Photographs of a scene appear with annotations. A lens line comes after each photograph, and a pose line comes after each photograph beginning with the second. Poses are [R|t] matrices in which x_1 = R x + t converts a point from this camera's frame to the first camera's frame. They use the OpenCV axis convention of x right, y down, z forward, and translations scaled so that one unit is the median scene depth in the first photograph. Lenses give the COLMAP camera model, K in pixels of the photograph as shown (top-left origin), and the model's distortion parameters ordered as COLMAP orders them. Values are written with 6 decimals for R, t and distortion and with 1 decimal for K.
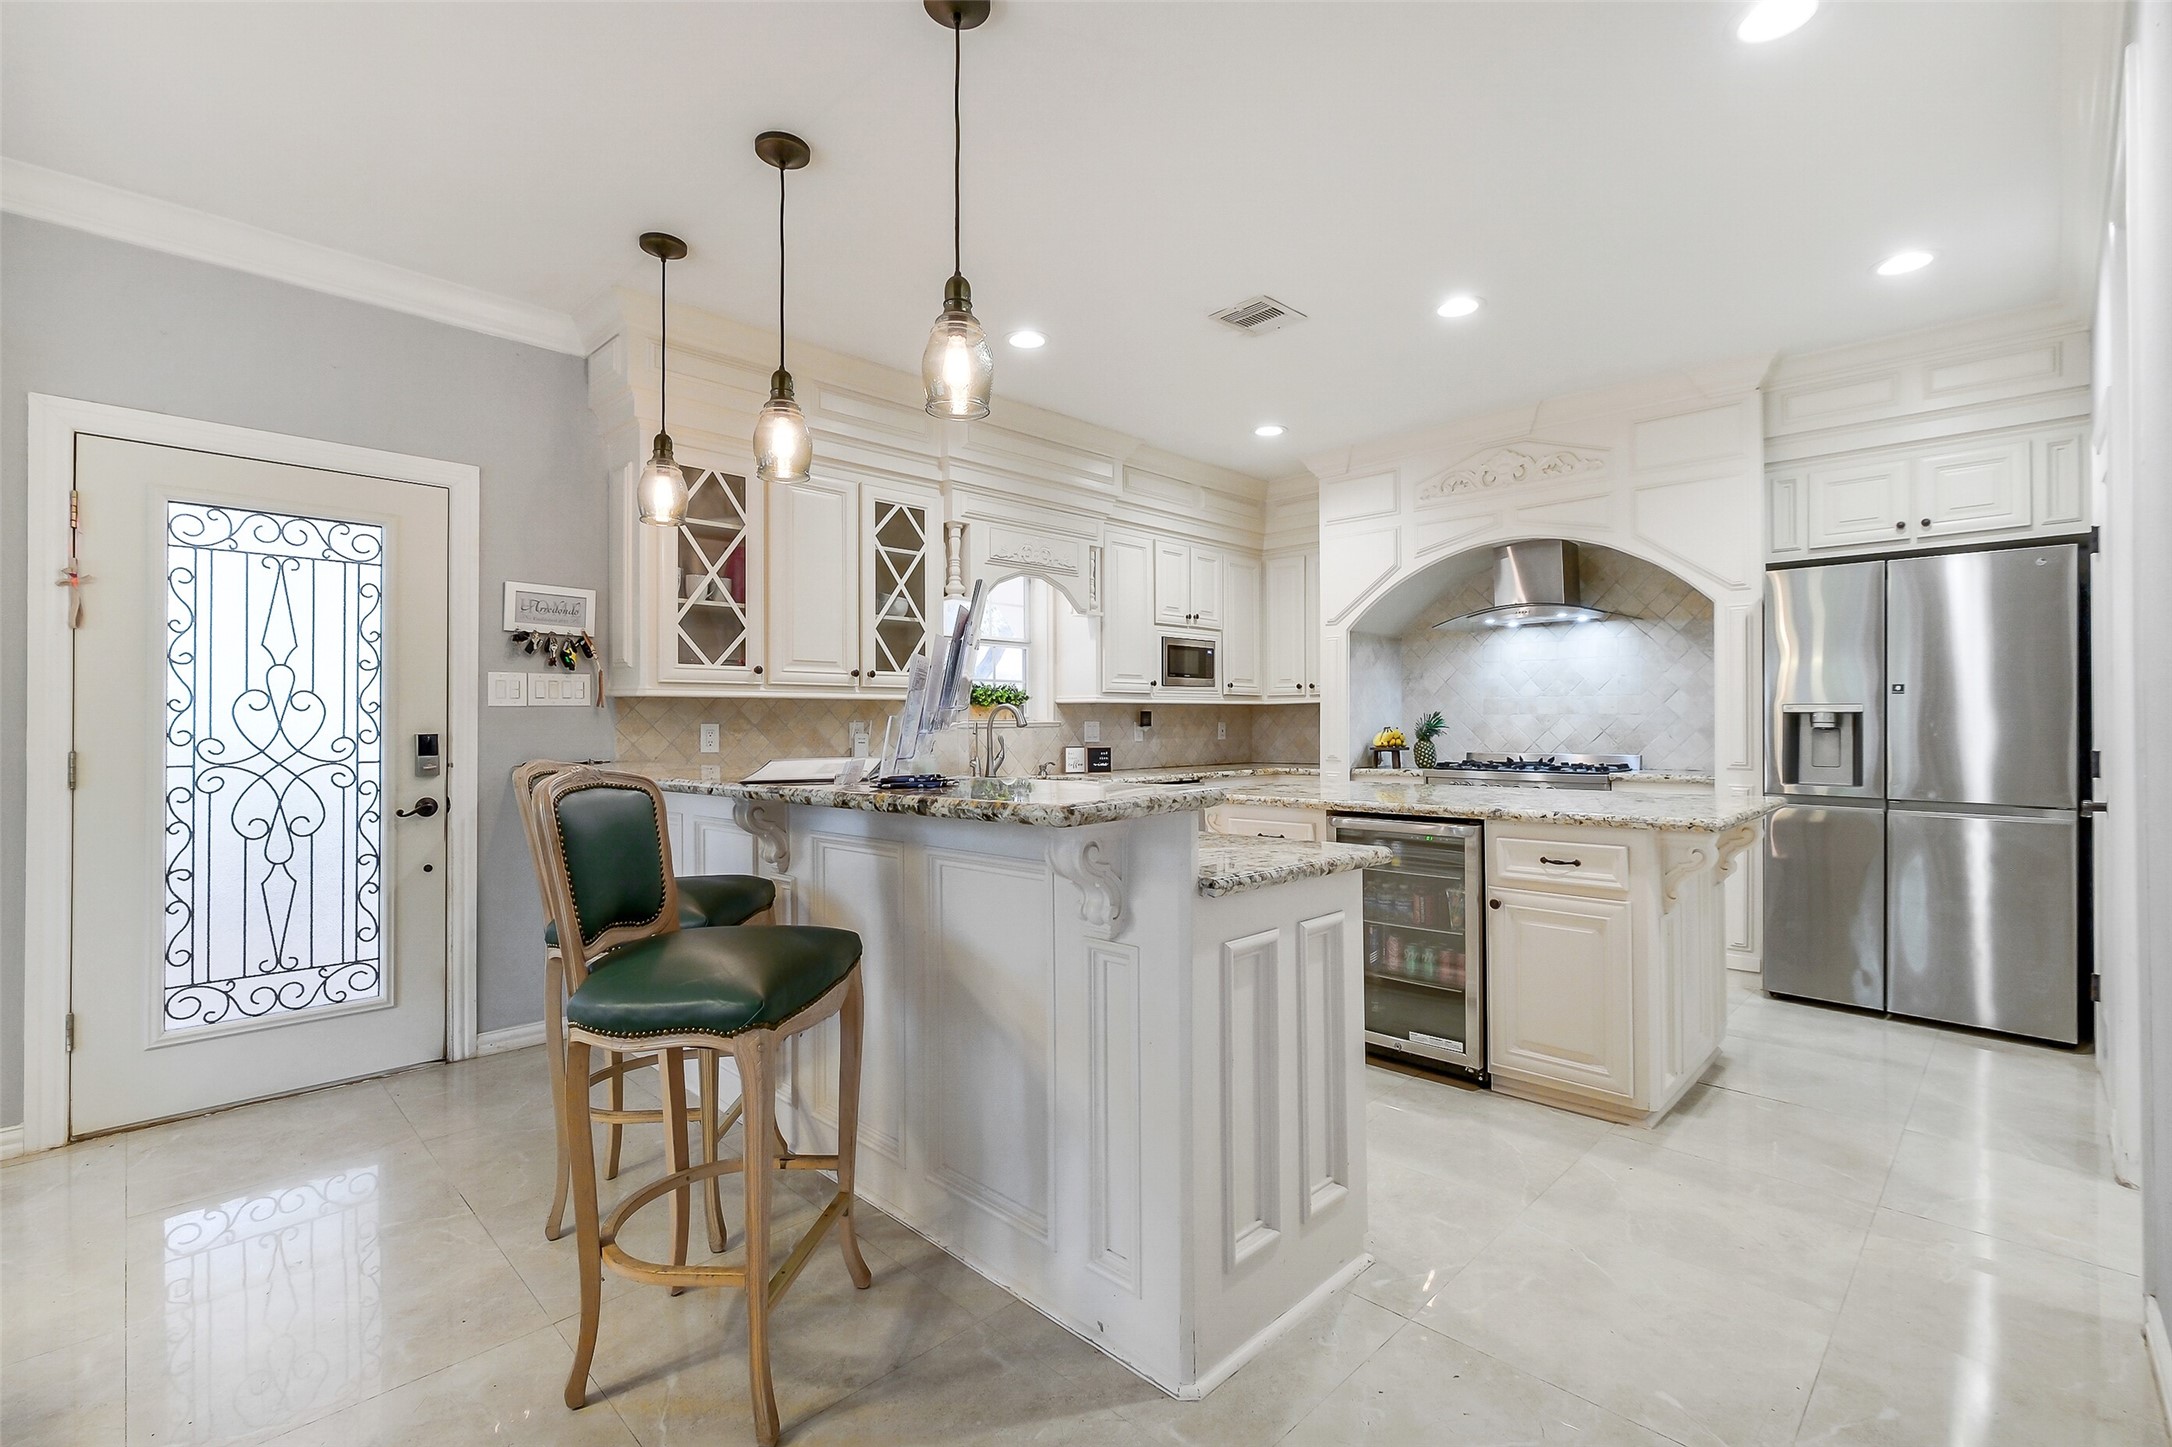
lens RADIAL K [[935.2, 0, 1082.6], [0, 935.2, 720.2], [0, 0, 1]] dist [-0.001136, -0.001555]
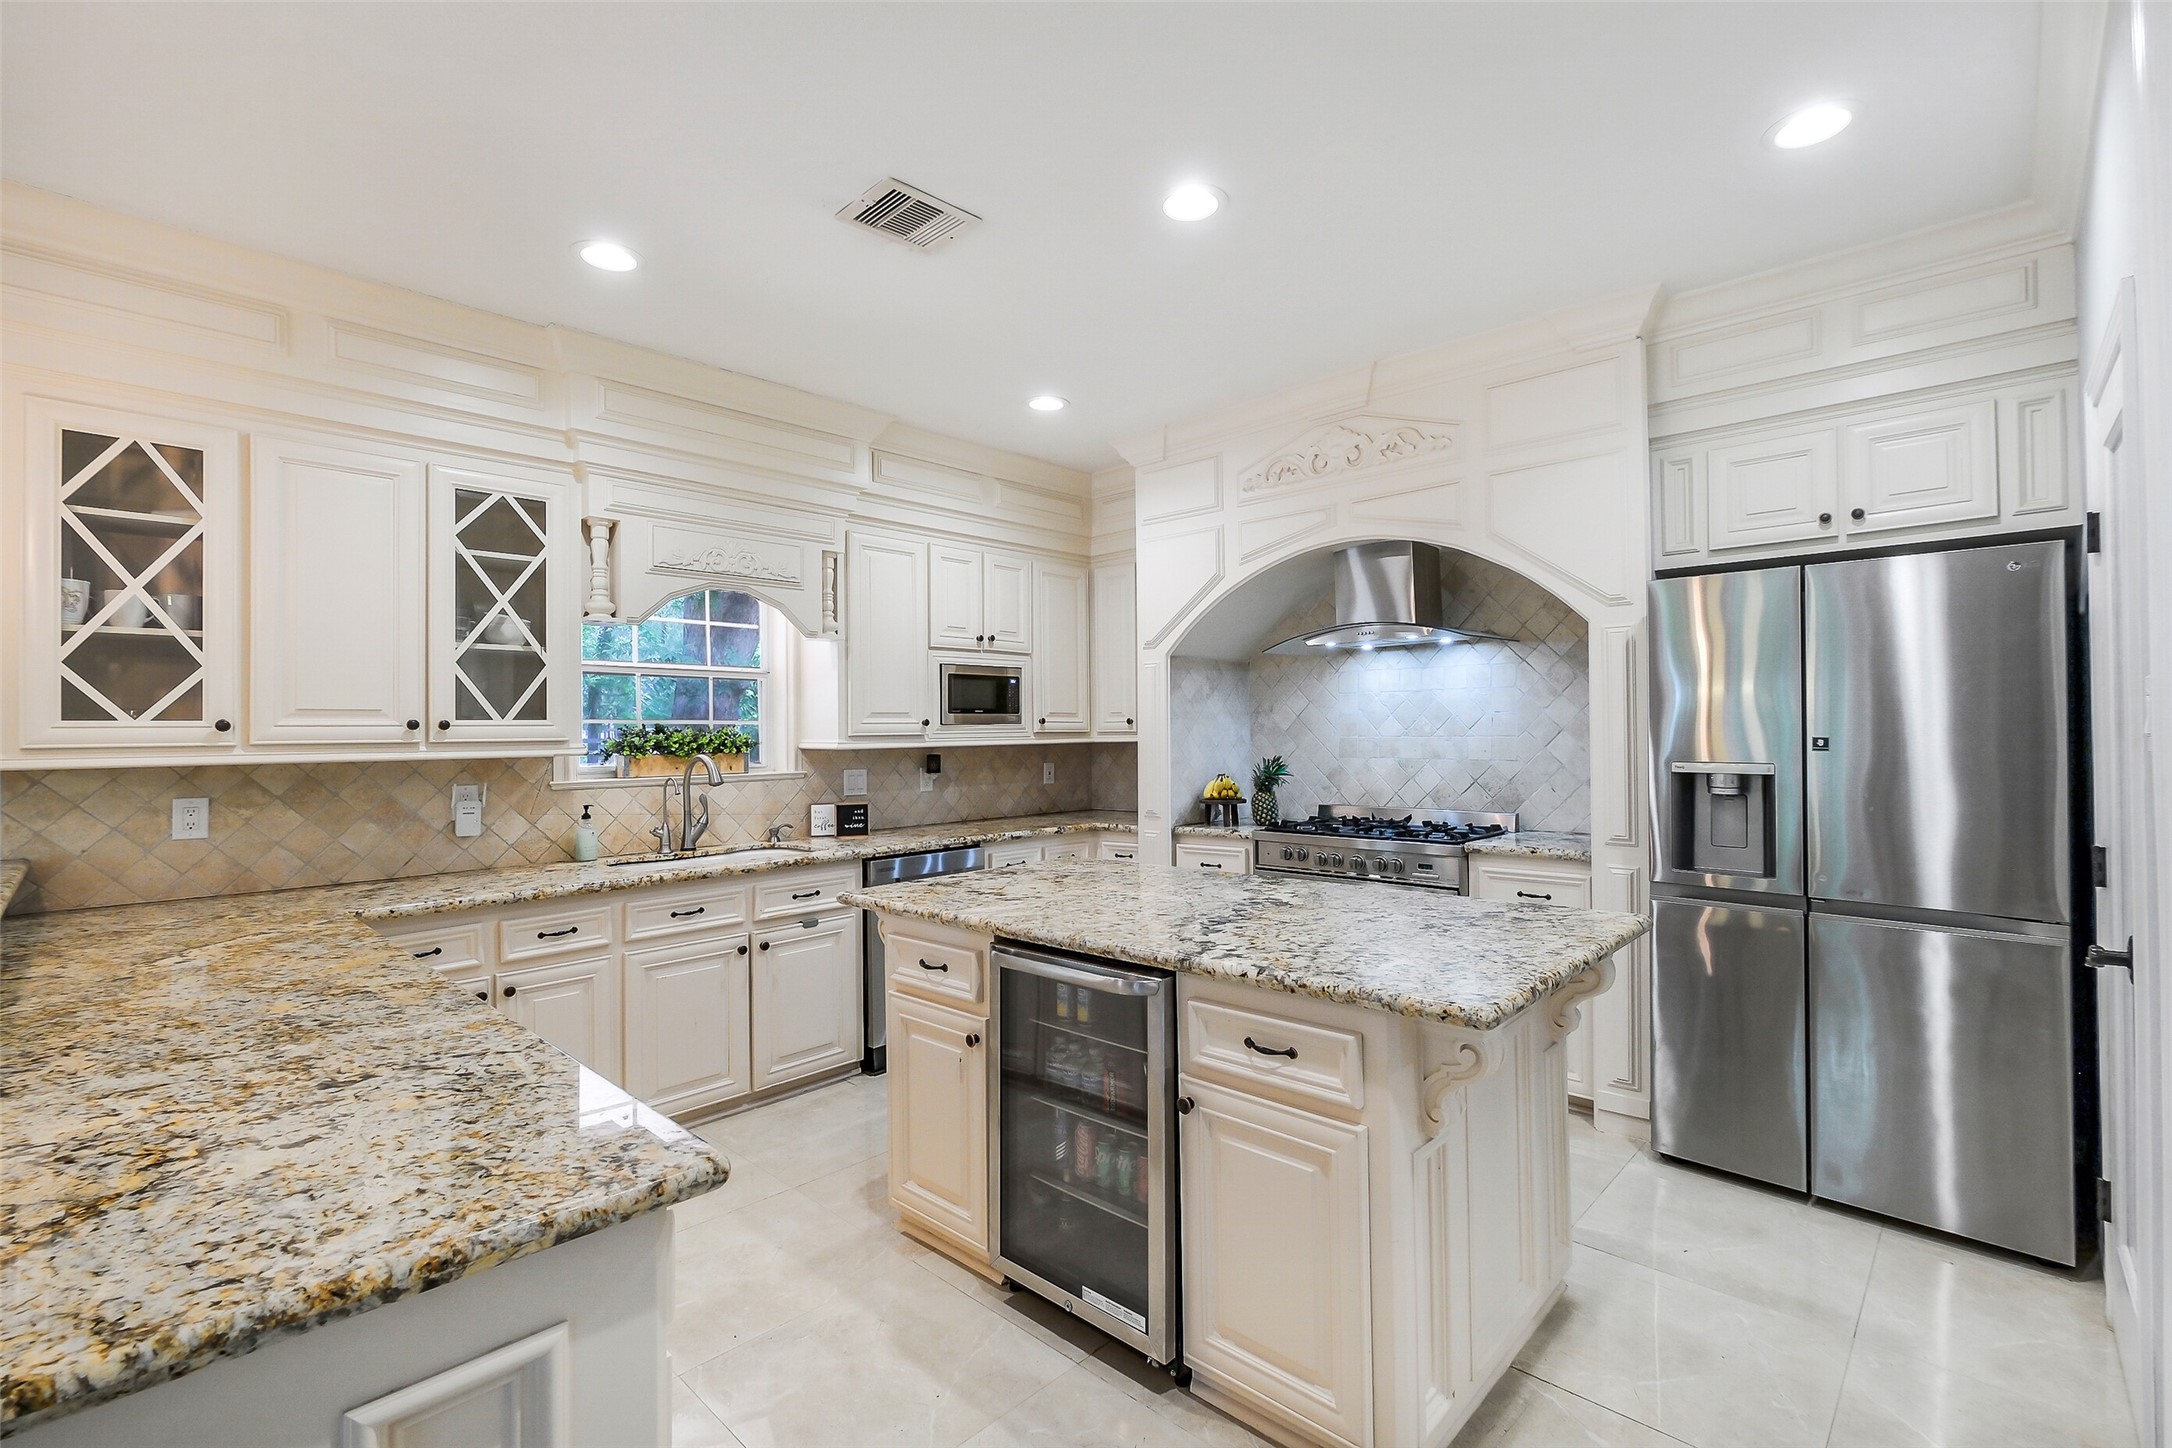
lens RADIAL K [[935.2, 0, 1088.2], [0, 935.2, 722.0], [0, 0, 1]] dist [-0.001136, -0.001555]
pose [[0.999685, -0.006135, 0.024327, 0.259630], [0.006357, 0.999939, -0.009060, -0.041916], [-0.024270, 0.009212, 0.999663, 0.261829]]
